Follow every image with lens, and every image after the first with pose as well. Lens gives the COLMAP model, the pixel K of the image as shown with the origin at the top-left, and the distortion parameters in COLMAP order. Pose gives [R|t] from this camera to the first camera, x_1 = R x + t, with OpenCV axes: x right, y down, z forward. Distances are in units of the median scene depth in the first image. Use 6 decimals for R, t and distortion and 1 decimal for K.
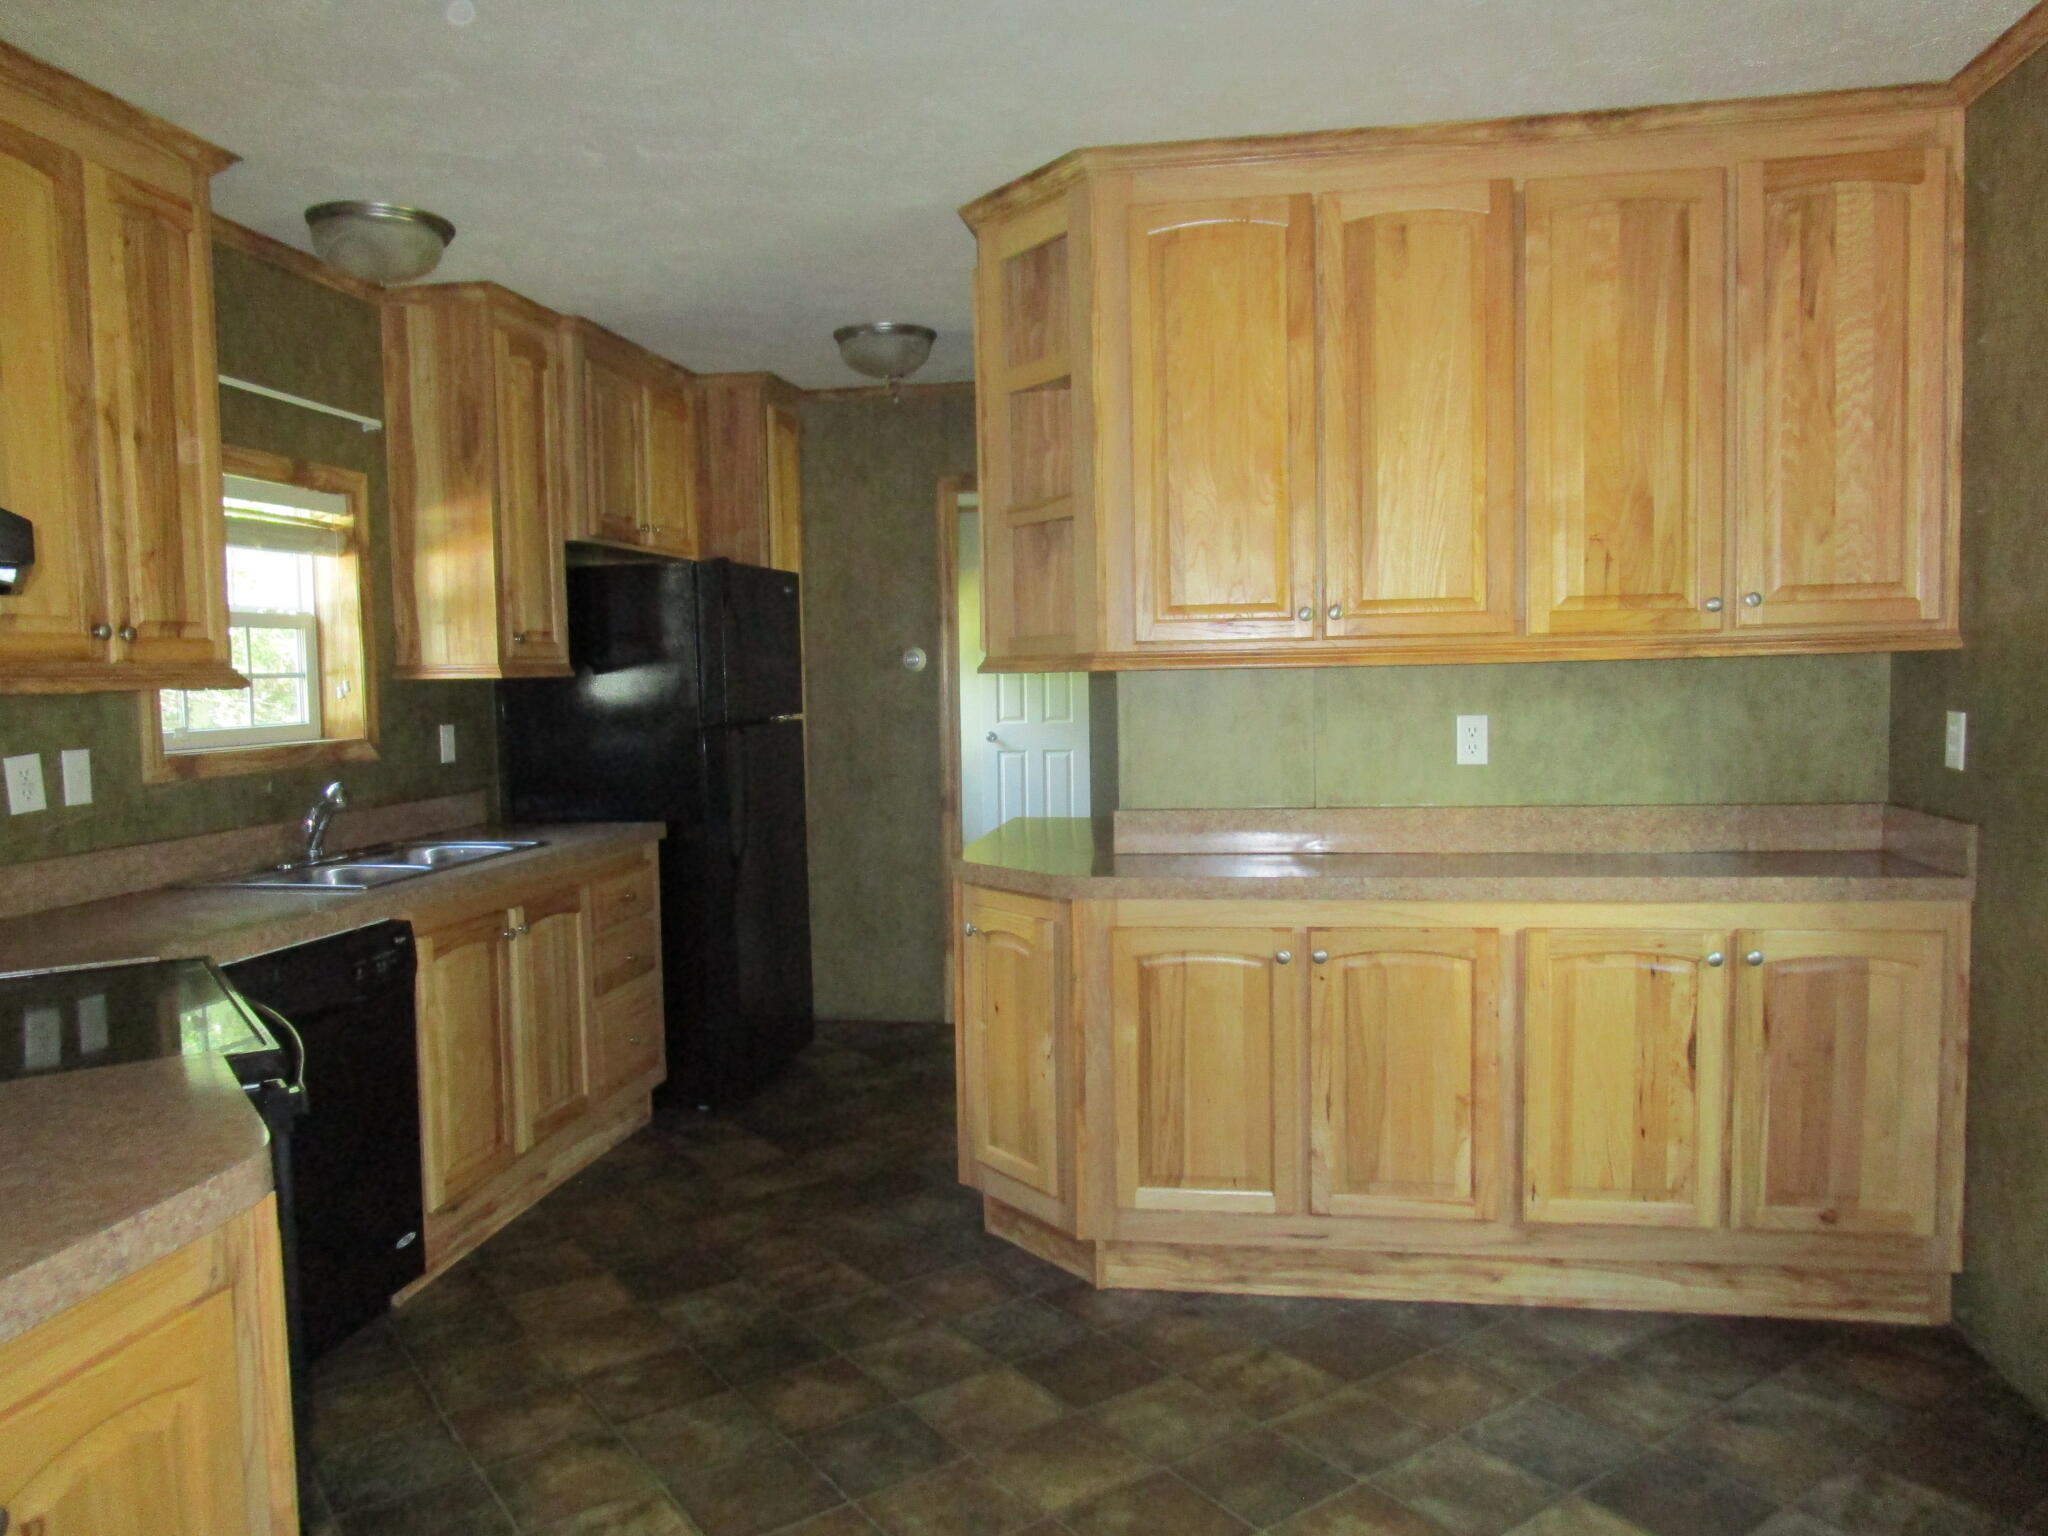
lens RADIAL K [[1467.9, 0, 1025.8], [0, 1467.9, 771.1], [0, 0, 1]] dist [-0.015183, 0.001769]
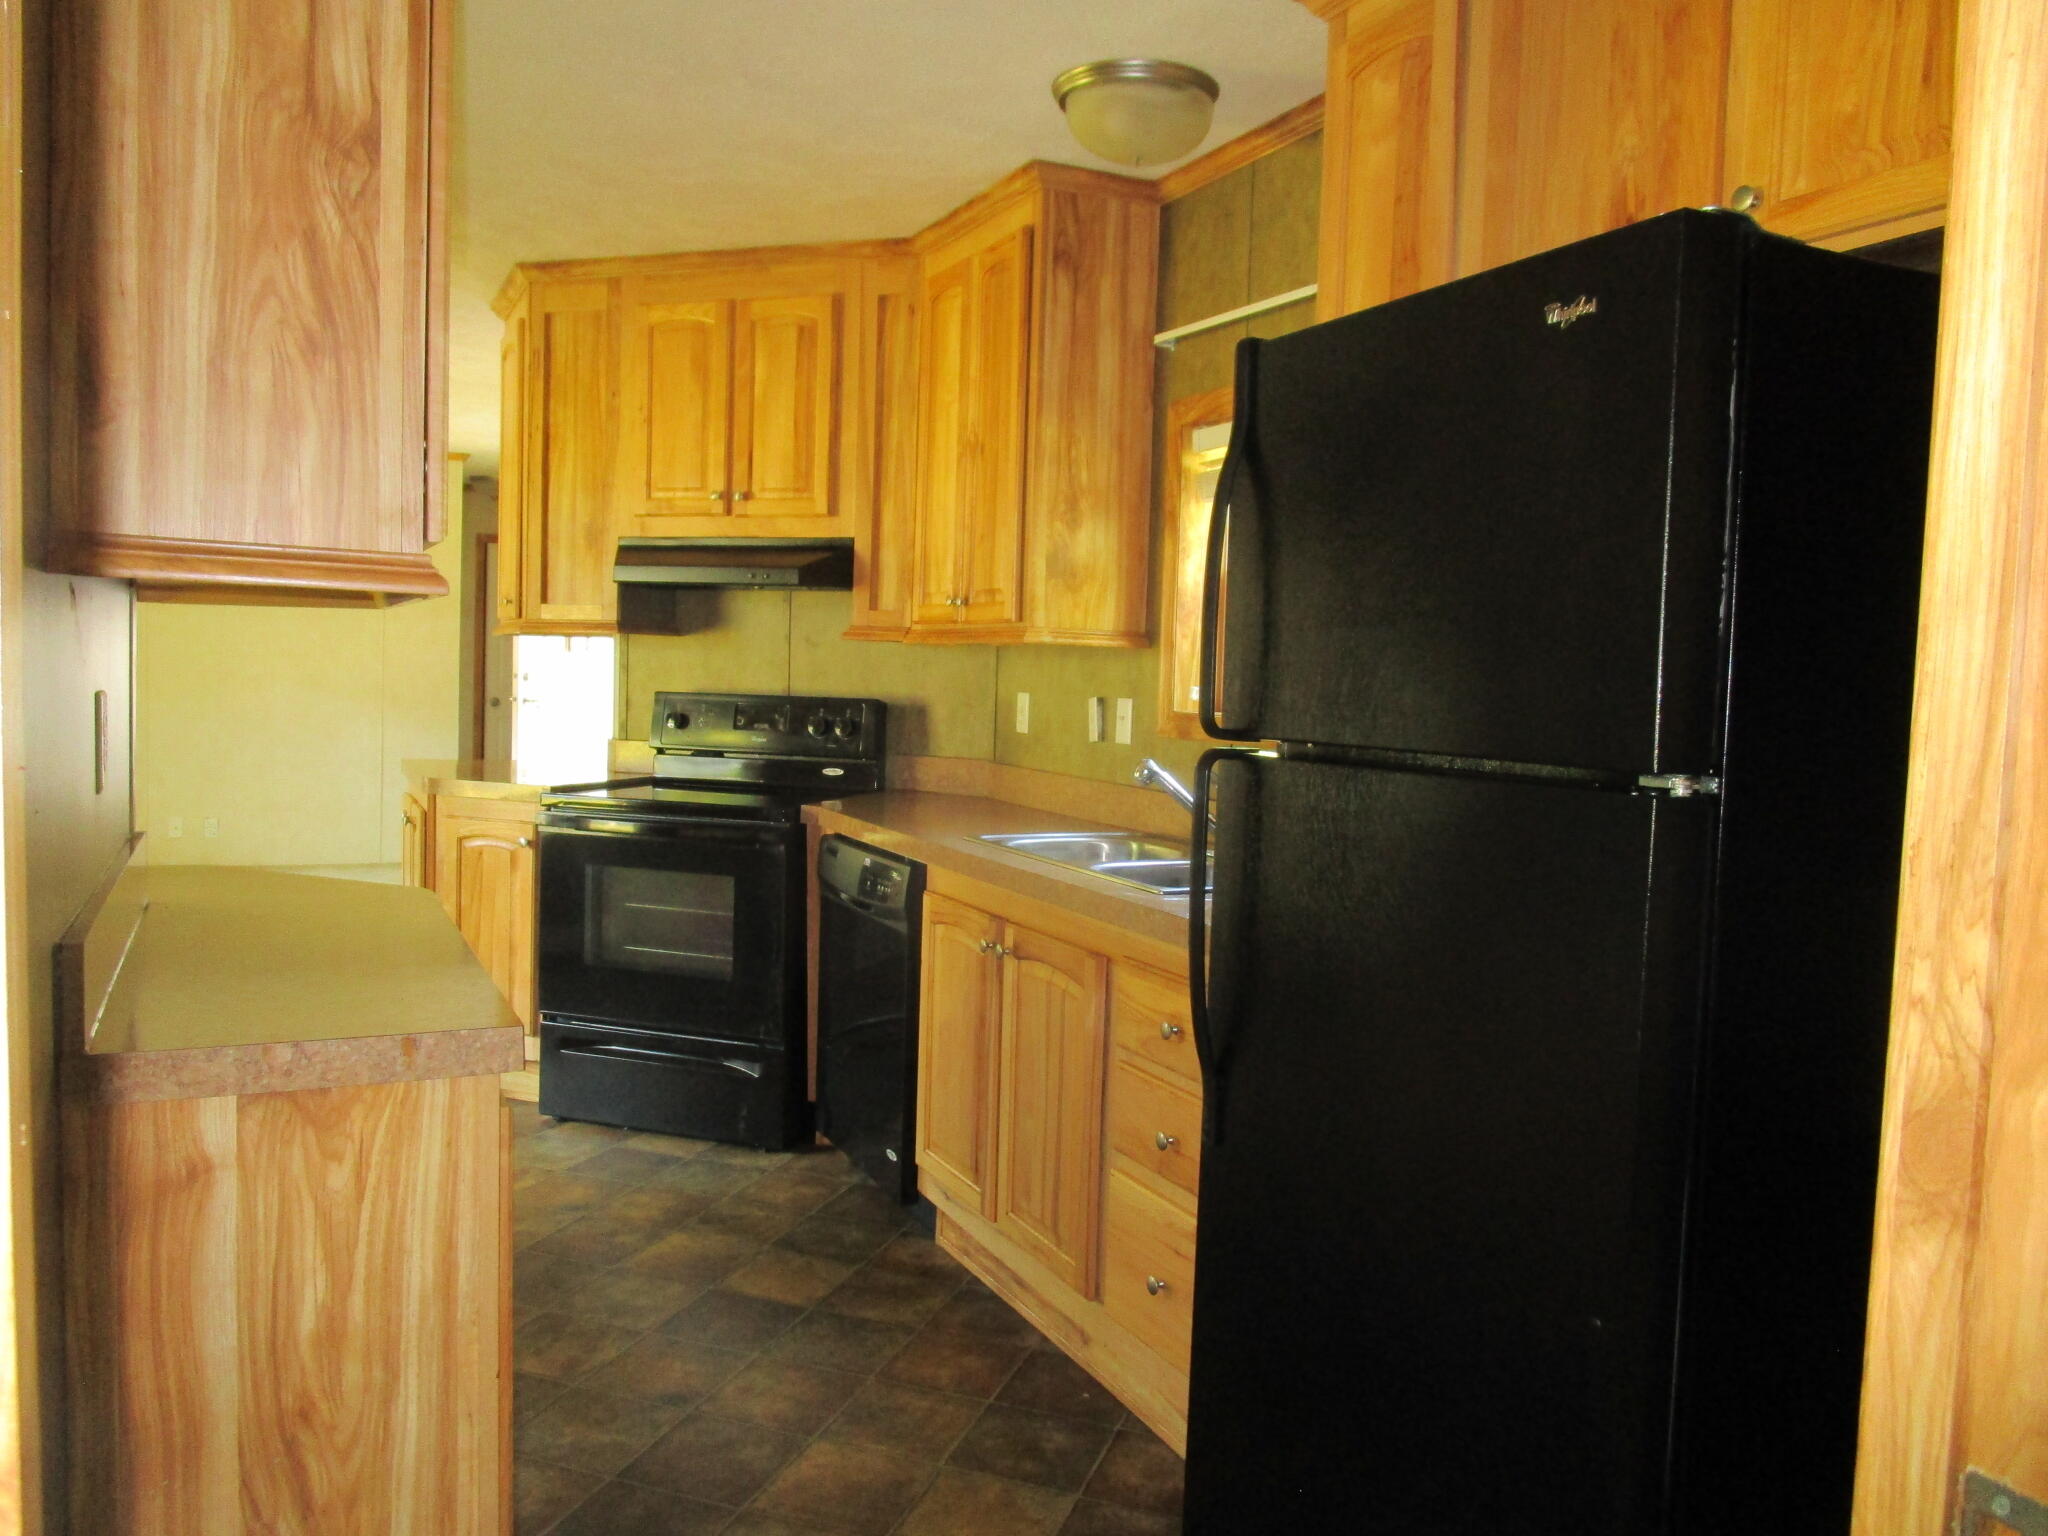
lens RADIAL K [[1518.1, 0, 1017.0], [0, 1518.1, 767.4], [0, 0, 1]] dist [-0.024027, 0.004577]
pose [[-0.809494, 0.033599, -0.586165, 0.142146], [-0.056778, 0.989202, 0.135112, -0.115043], [0.584376, 0.142654, -0.798846, 1.850603]]
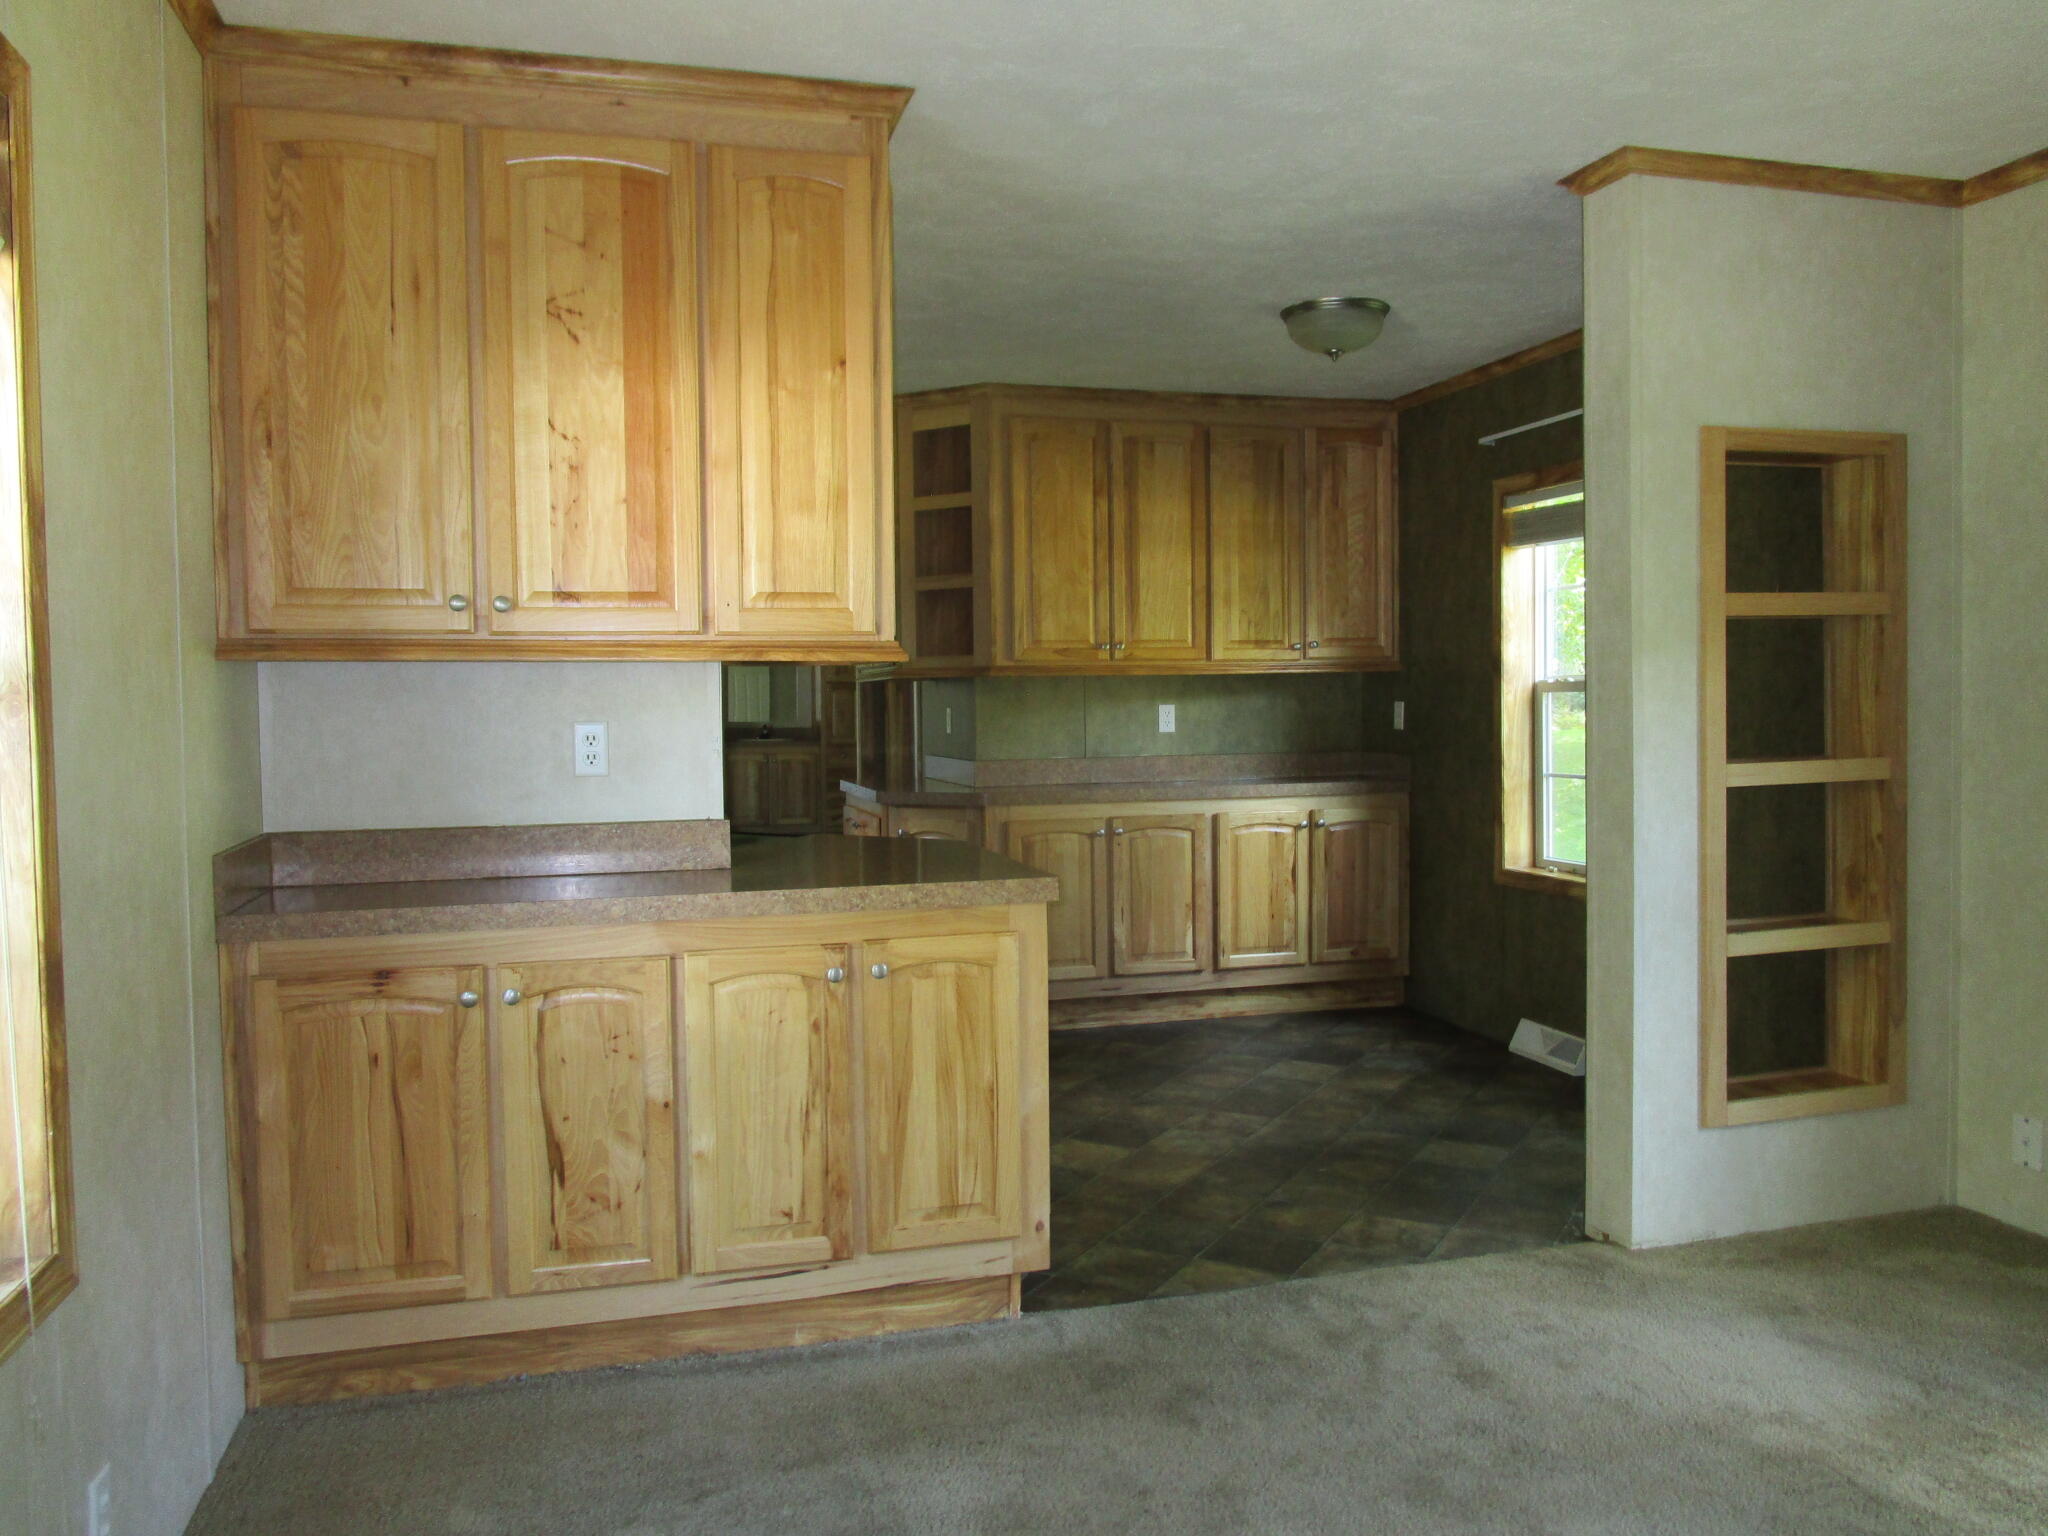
lens RADIAL K [[1518.1, 0, 1036.4], [0, 1518.1, 767.3], [0, 0, 1]] dist [-0.024027, 0.004577]
pose [[0.907523, -0.010776, 0.419864, -0.658226], [0.022395, 0.999490, -0.022755, 0.081569], [-0.419405, 0.030054, 0.907302, -0.654284]]
